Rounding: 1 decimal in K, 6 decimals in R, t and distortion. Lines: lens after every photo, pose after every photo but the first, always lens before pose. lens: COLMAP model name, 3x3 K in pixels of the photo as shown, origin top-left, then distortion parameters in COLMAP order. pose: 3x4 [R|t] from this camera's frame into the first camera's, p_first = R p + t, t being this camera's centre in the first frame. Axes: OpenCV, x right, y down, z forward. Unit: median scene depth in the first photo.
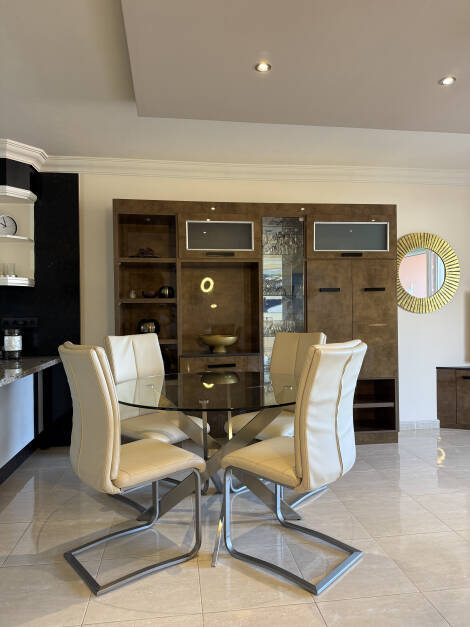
lens RADIAL K [[449.3, 0, 232.9], [0, 449.3, 309.5], [0, 0, 1]] dist [0.075874, -0.032245]
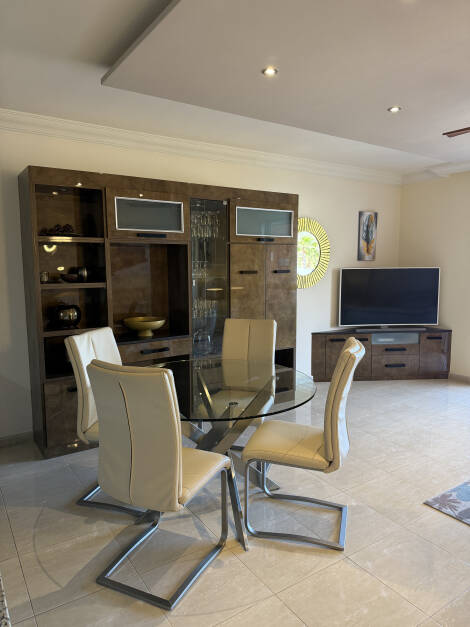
lens RADIAL K [[449.3, 0, 234.0], [0, 449.3, 309.5], [0, 0, 1]] dist [0.075874, -0.032245]
pose [[0.897335, -0.037694, 0.439738, -0.294180], [-0.012896, 0.993682, 0.111493, -0.074987], [-0.441162, -0.105717, 0.891179, 0.053532]]
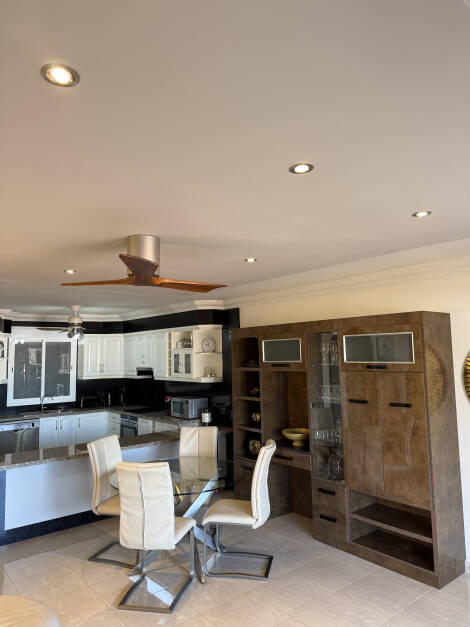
lens RADIAL K [[449.3, 0, 228.3], [0, 449.3, 315.2], [0, 0, 1]] dist [0.075874, -0.032245]
pose [[0.518468, -0.075887, -0.851723, 0.964393], [0.009472, 0.996503, -0.083020, -0.157499], [0.855045, 0.034975, 0.517374, 0.213342]]
